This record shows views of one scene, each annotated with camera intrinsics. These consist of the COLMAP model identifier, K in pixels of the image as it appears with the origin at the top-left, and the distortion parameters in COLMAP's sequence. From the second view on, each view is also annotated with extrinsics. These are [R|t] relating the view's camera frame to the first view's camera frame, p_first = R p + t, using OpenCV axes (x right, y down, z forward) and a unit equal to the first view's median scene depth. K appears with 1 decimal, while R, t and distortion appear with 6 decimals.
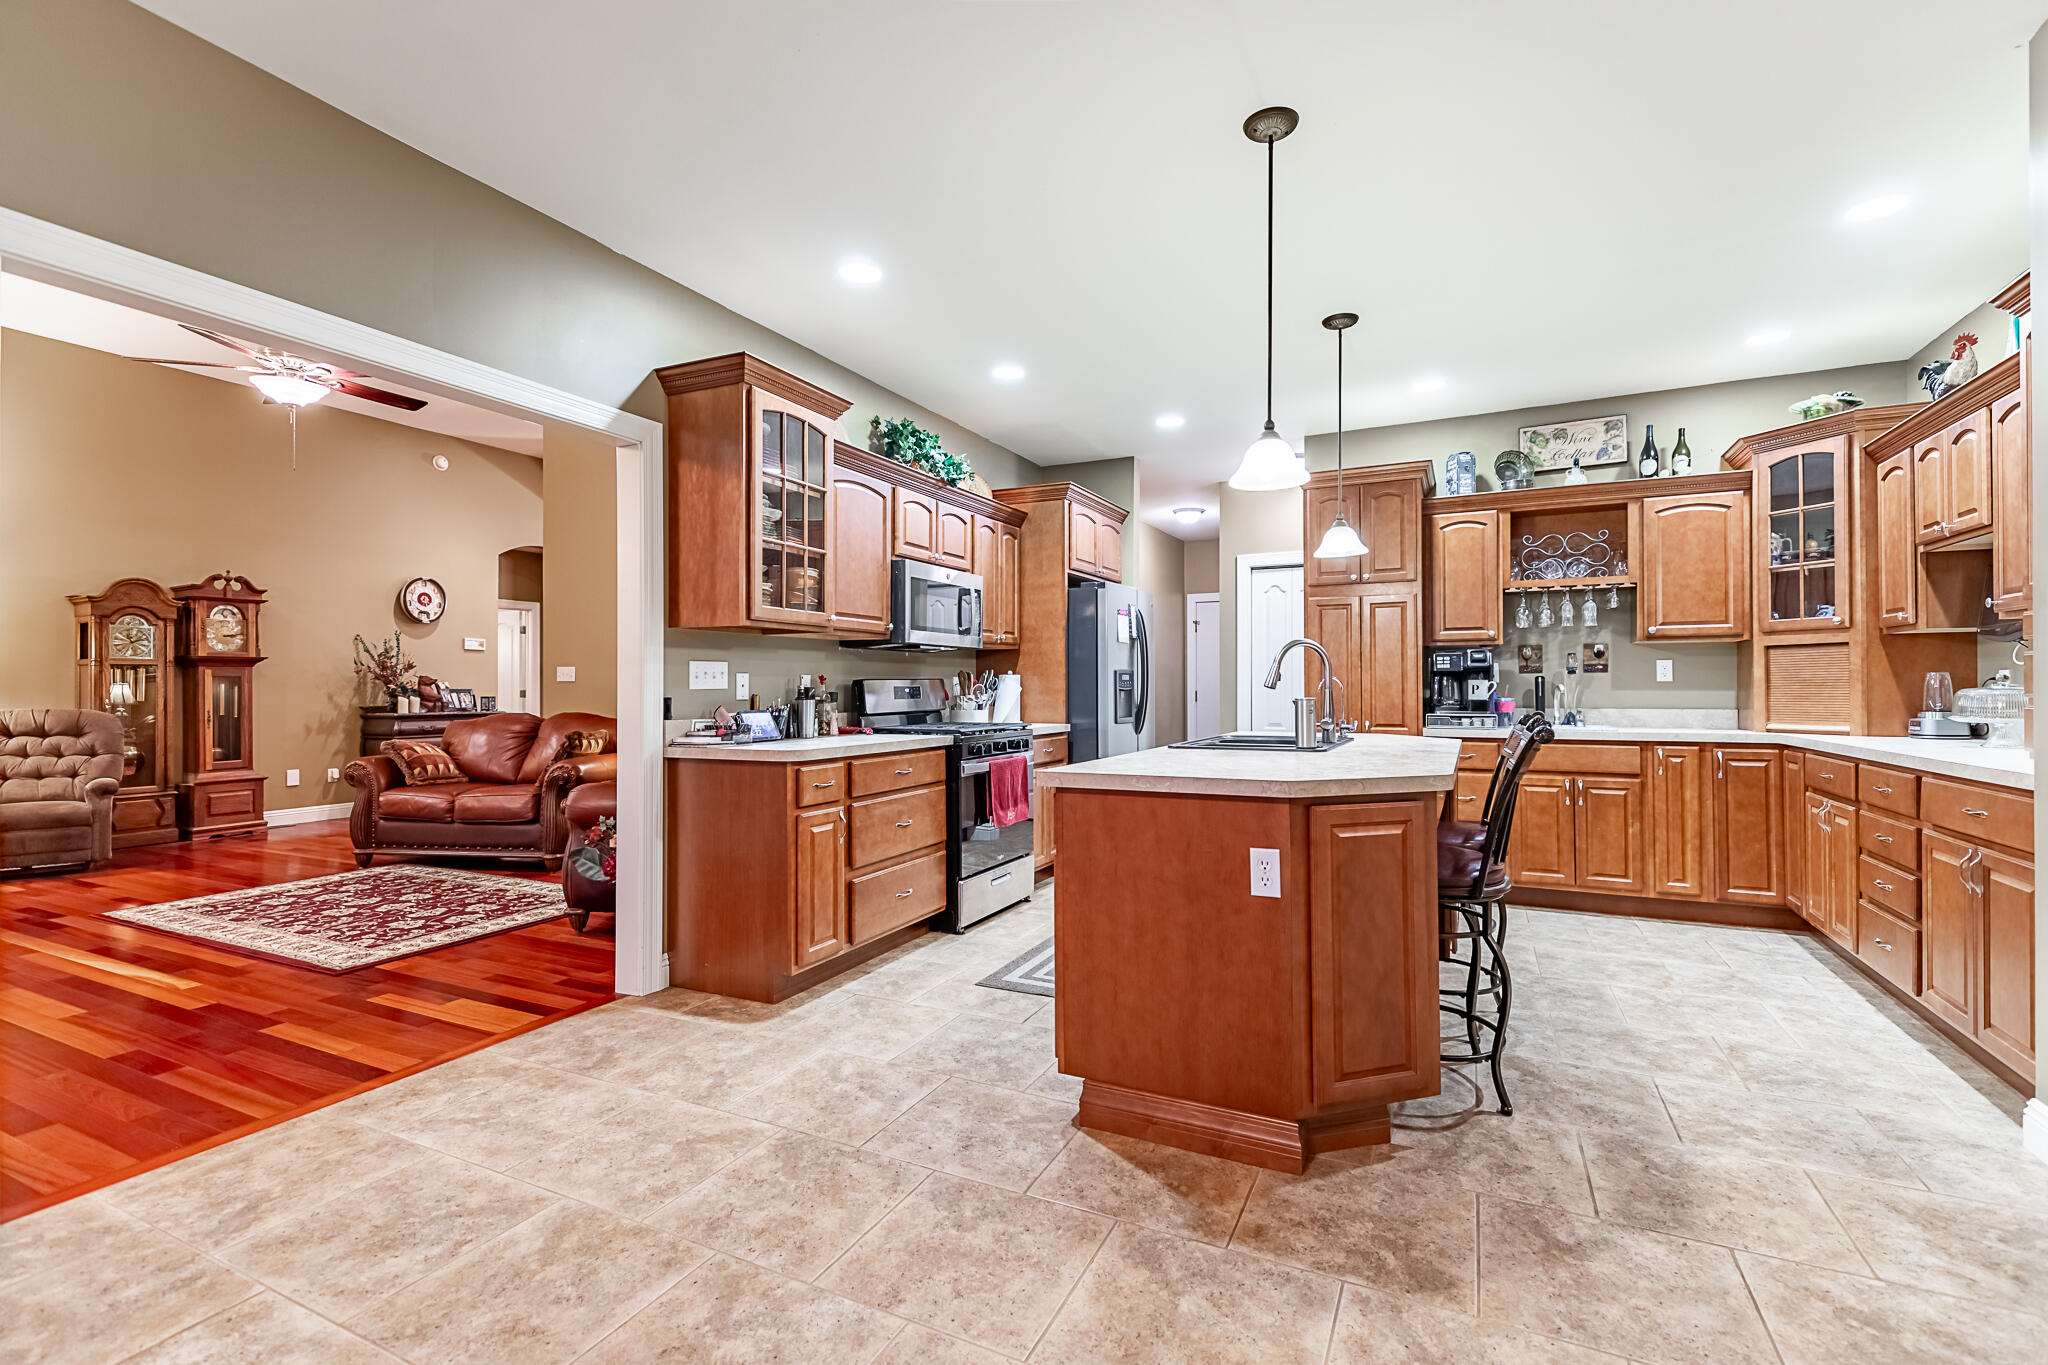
lens RADIAL K [[902.9, 0, 1027.0], [0, 902.9, 679.5], [0, 0, 1]] dist [0.017773, -0.007791]
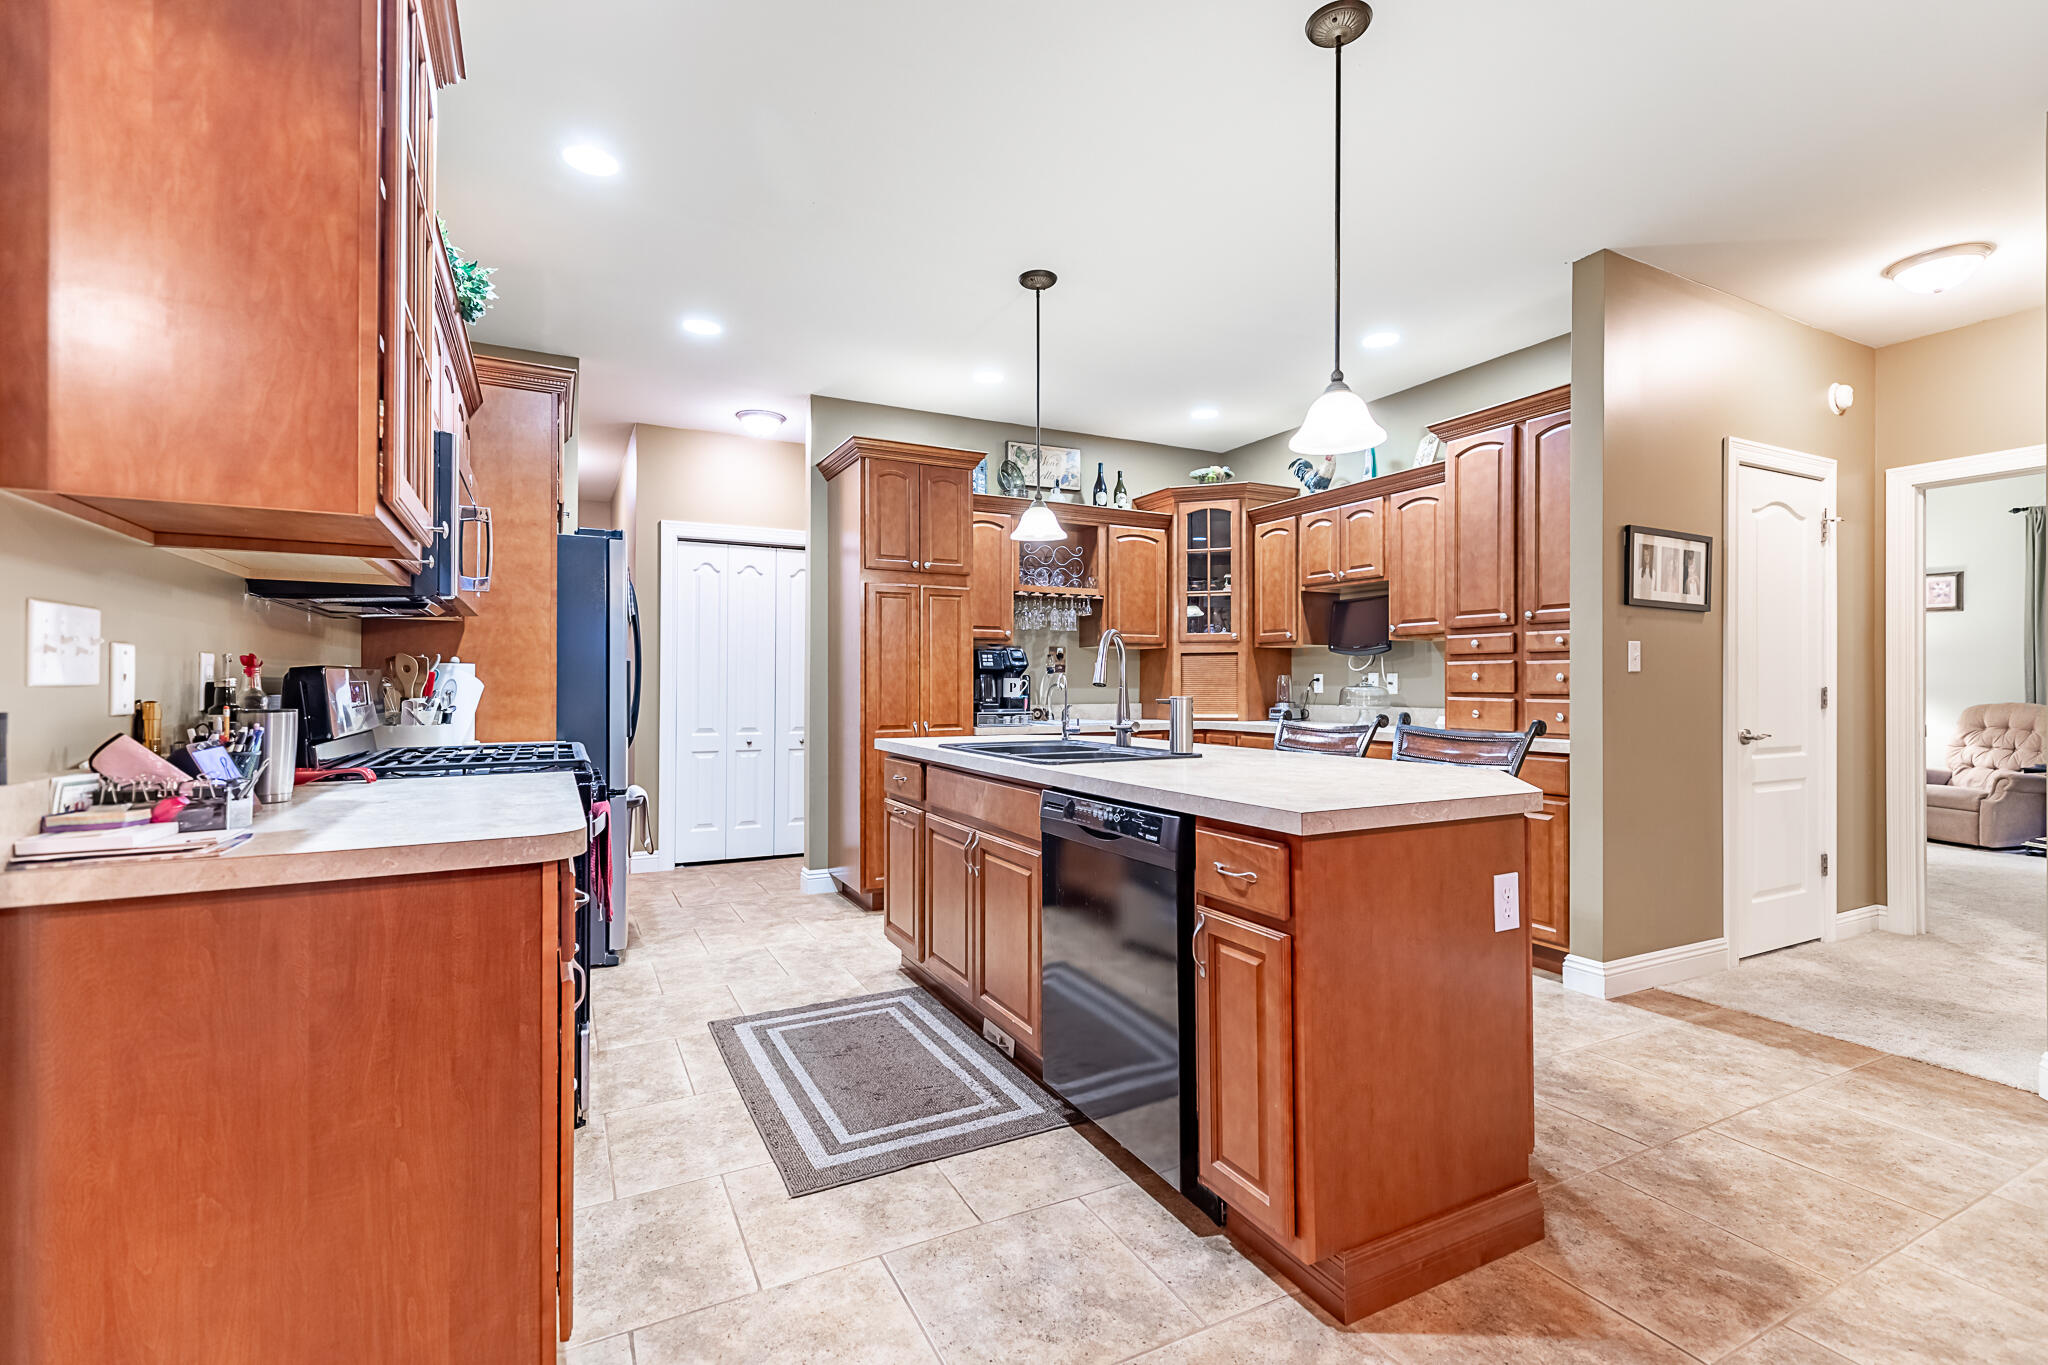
lens RADIAL K [[902.9, 0, 1018.1], [0, 902.9, 676.7], [0, 0, 1]] dist [0.017773, -0.007791]
pose [[0.599473, 0.009687, 0.800336, -0.429766], [-0.008351, 0.999948, -0.005848, 0.006560], [-0.800352, -0.003178, 0.599523, 0.527230]]
